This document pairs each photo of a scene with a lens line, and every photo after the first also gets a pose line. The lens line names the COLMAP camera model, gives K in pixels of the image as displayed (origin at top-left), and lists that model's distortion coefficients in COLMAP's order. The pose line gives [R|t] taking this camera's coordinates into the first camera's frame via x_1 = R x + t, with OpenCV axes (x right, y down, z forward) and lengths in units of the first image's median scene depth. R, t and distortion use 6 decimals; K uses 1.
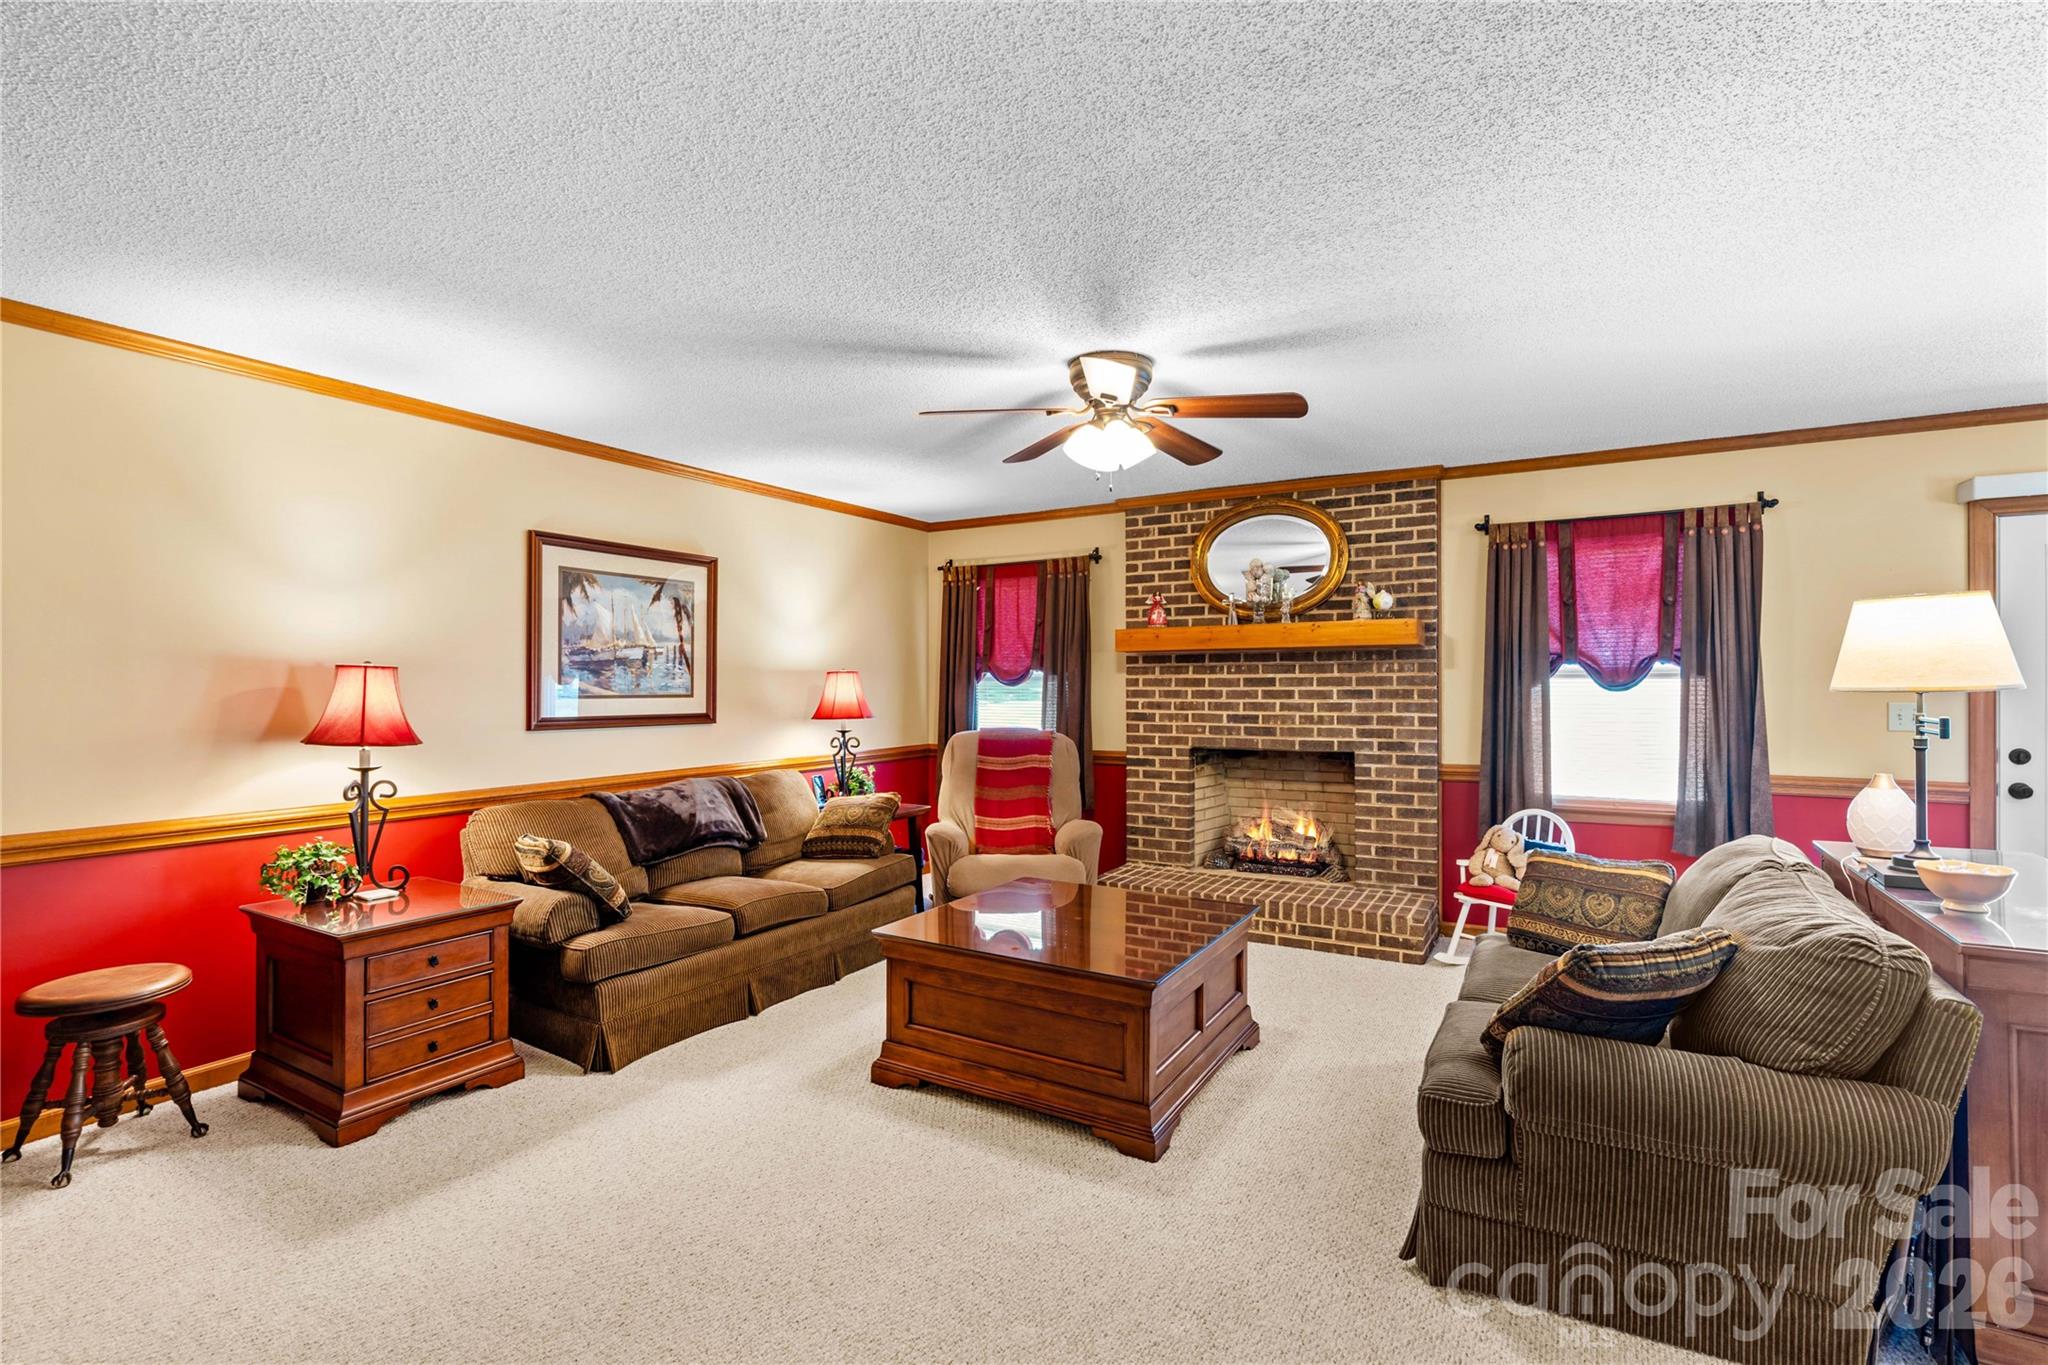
lens RADIAL K [[933.8, 0, 1023.4], [0, 933.8, 682.2], [0, 0, 1]] dist [-0.018155, 0.007068]
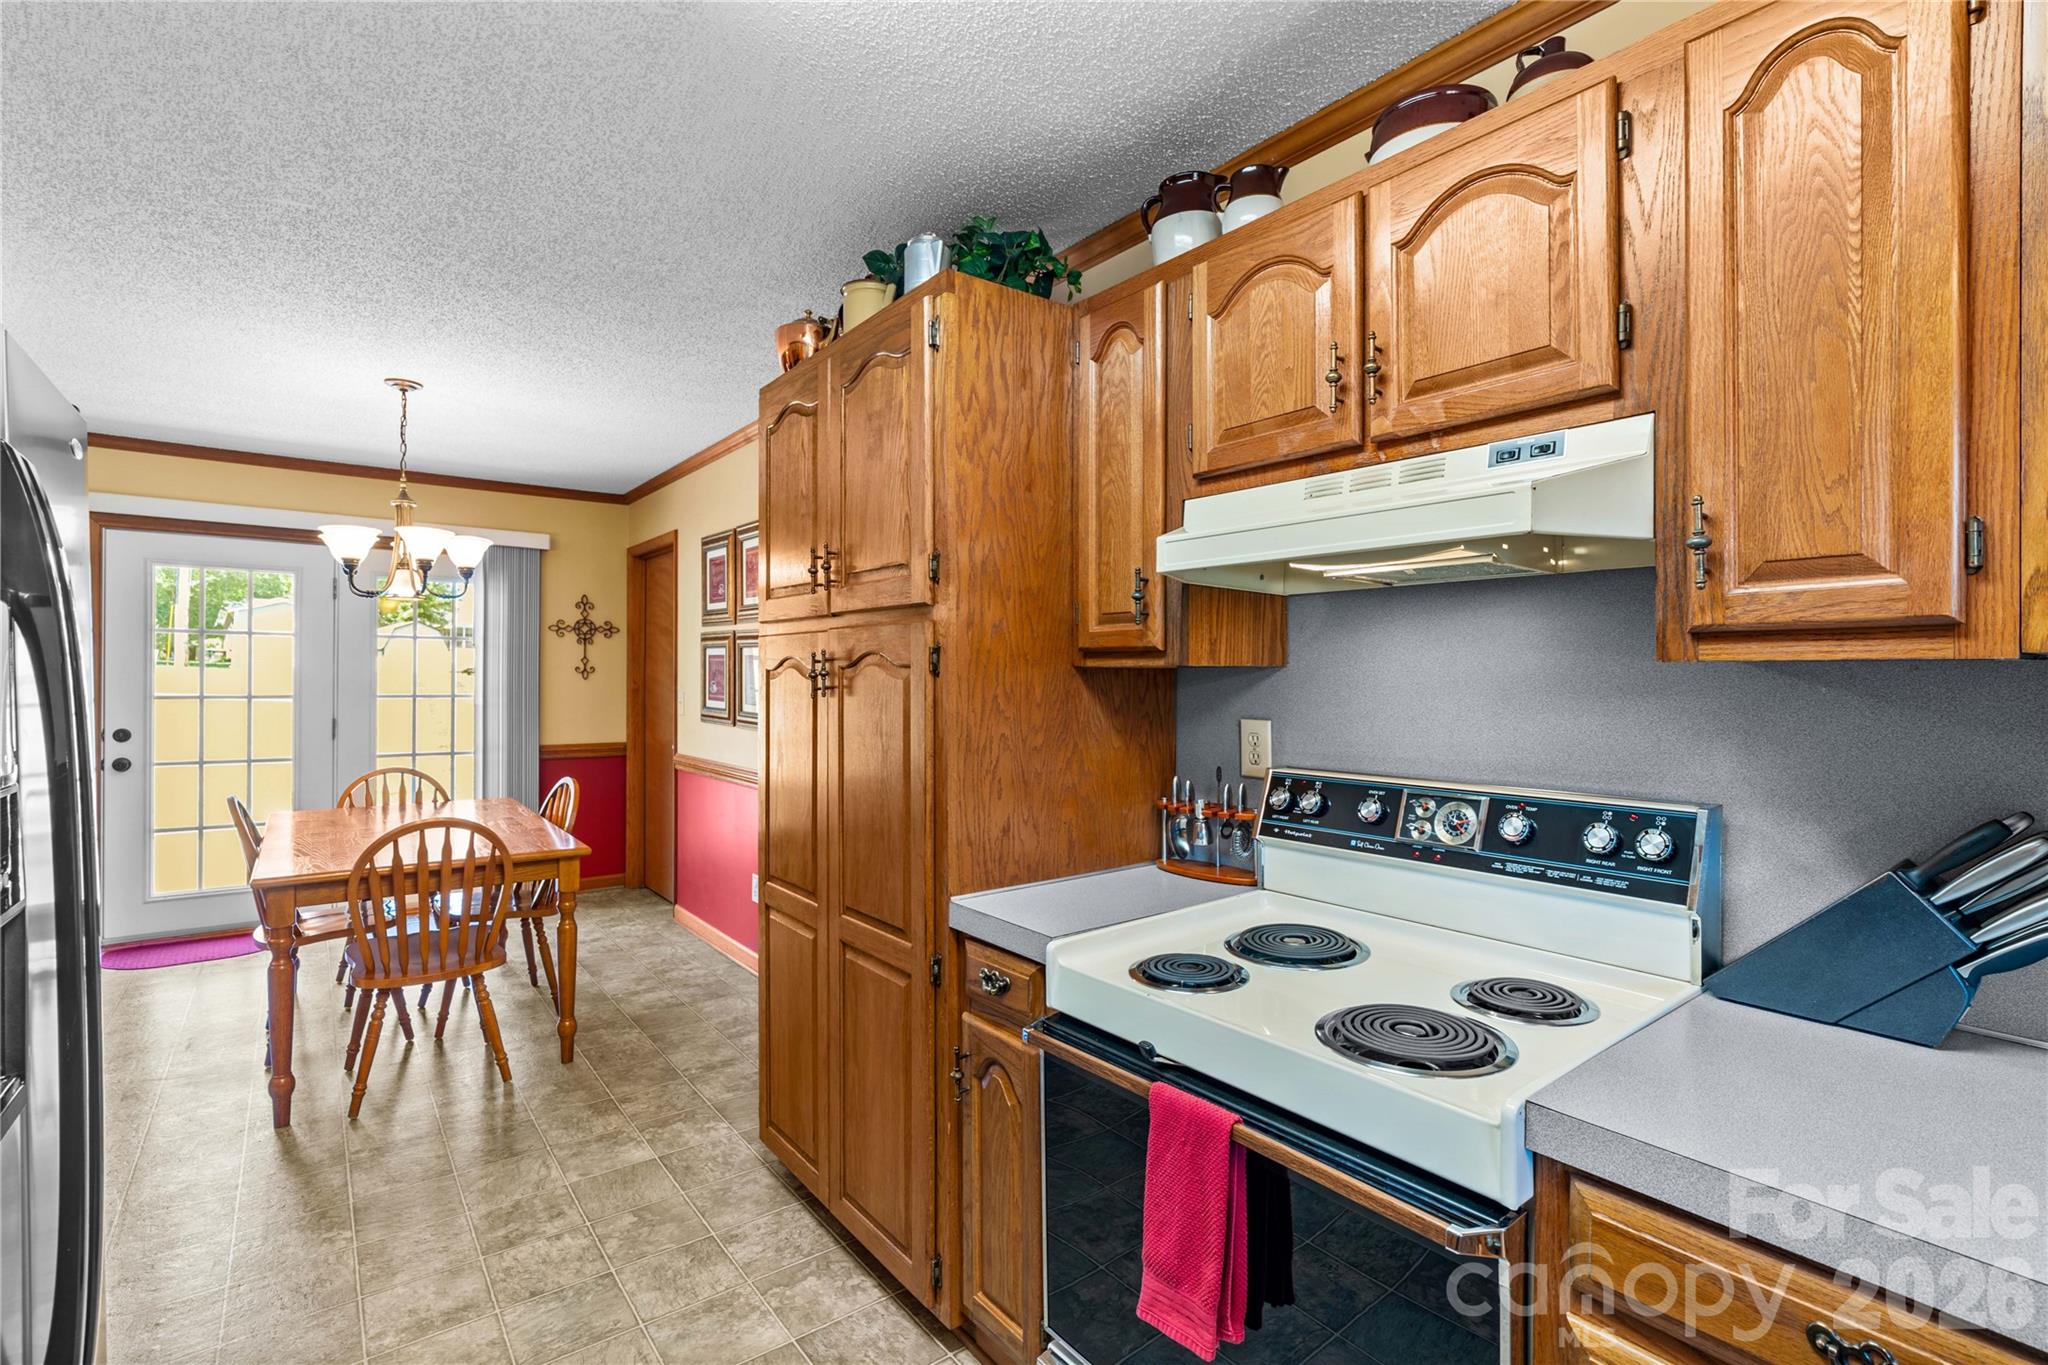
lens RADIAL K [[936.5, 0, 1019.3], [0, 936.5, 683.4], [0, 0, 1]] dist [-0.004541, -0.000170]
pose [[0.376884, 0.001904, 0.926258, 0.316063], [-0.010400, 0.999944, 0.002176, 0.000282], [-0.926202, -0.010453, 0.376883, -0.376181]]
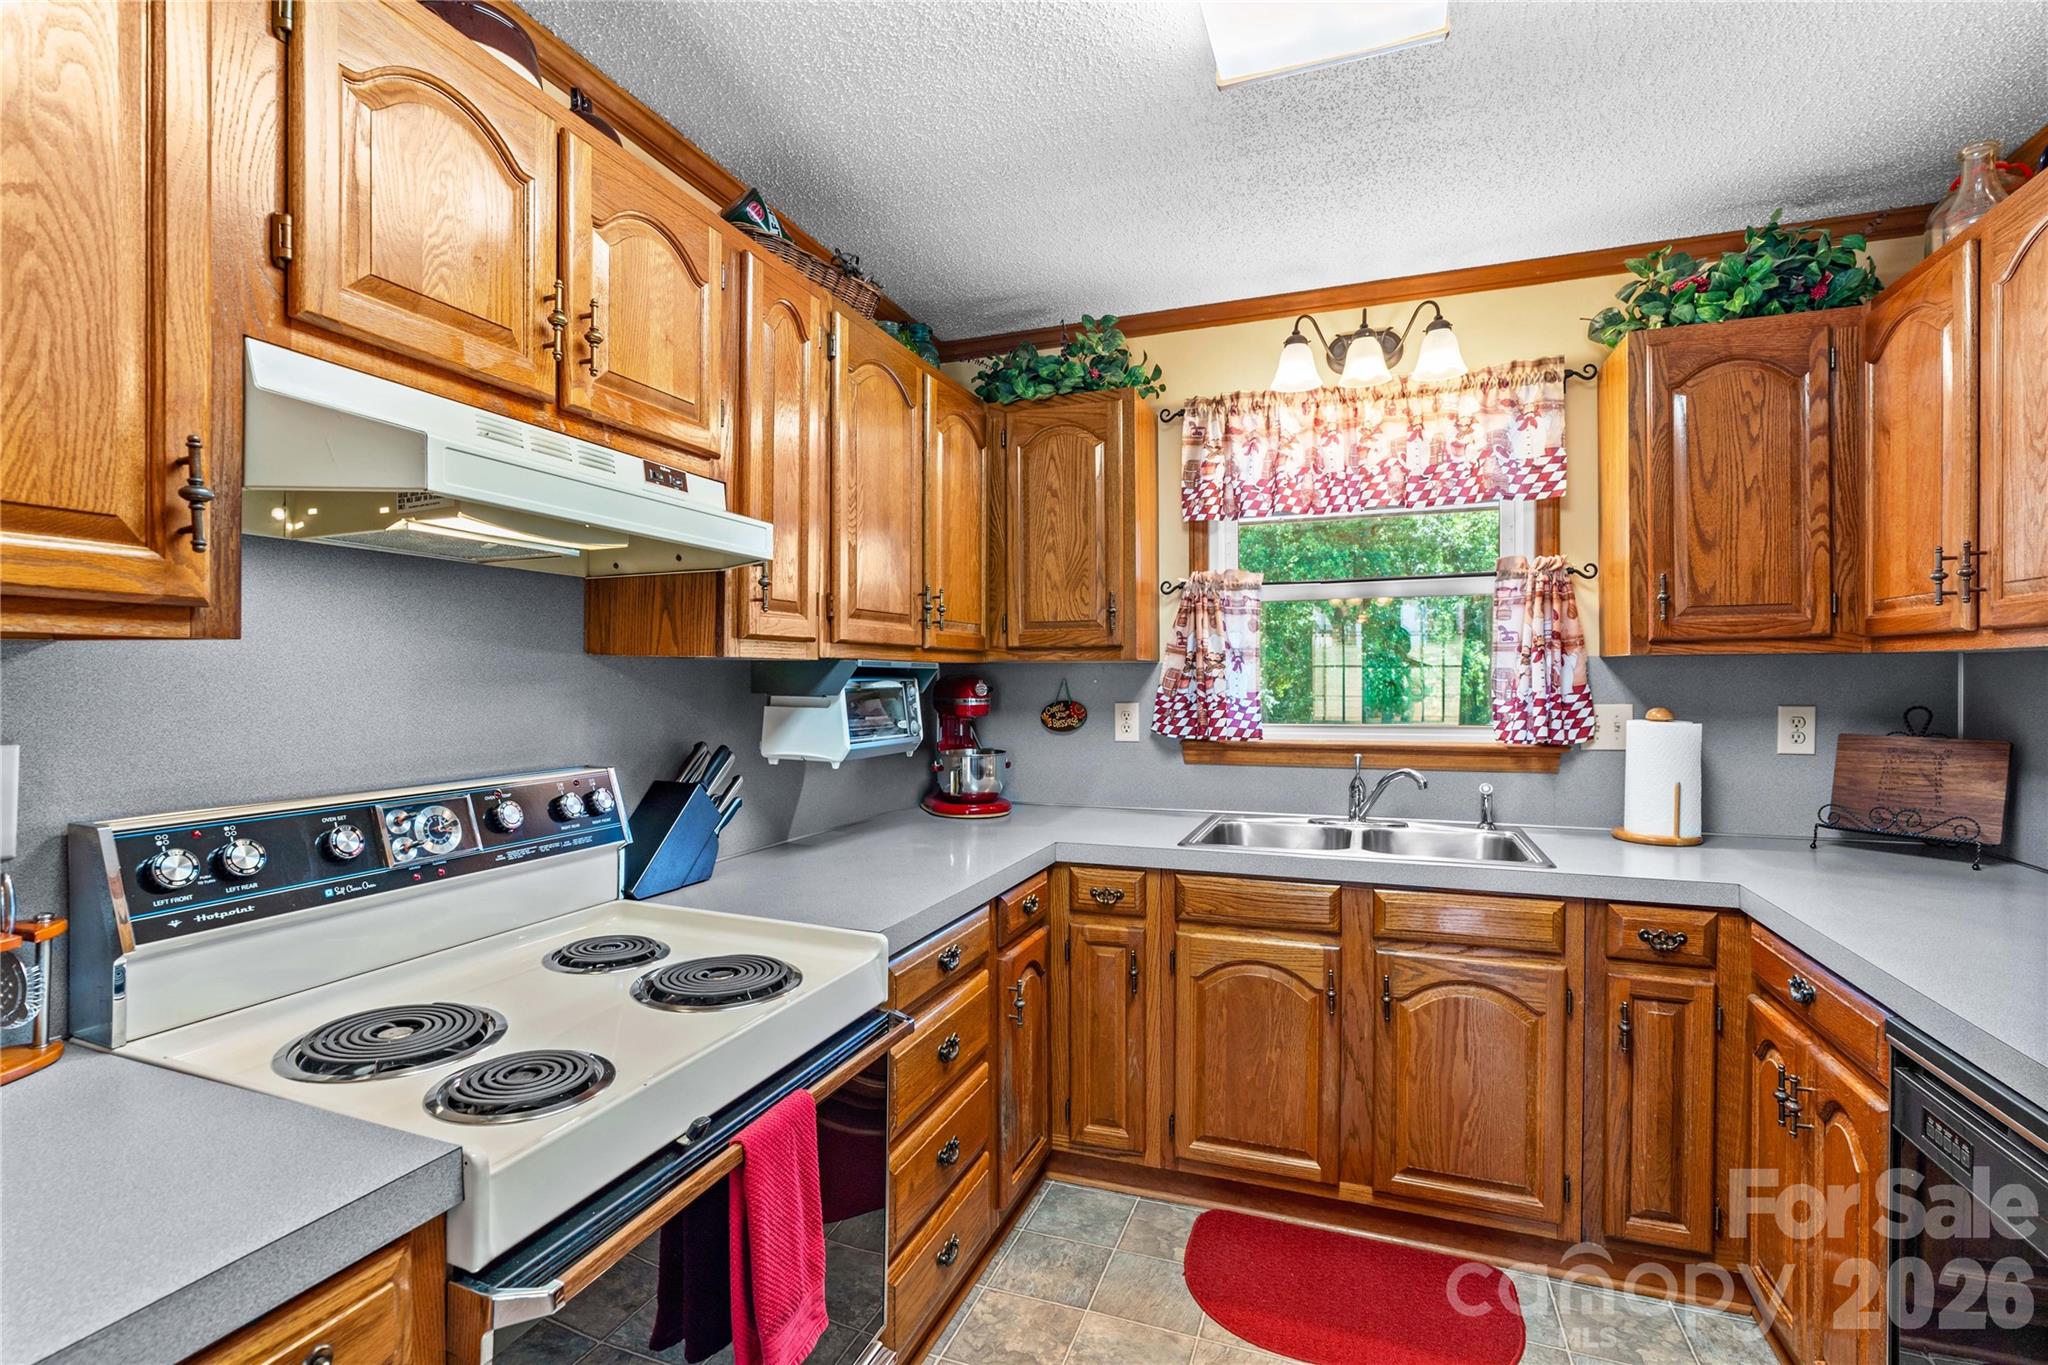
lens RADIAL K [[939.4, 0, 1026.2], [0, 939.4, 686.4], [0, 0, 1]] dist [-0.018357, 0.007389]
pose [[-0.984455, 0.006522, -0.175515, 0.540360], [0.005687, 0.999970, 0.005259, 0.003280], [0.175544, 0.004179, -0.984463, -0.087734]]
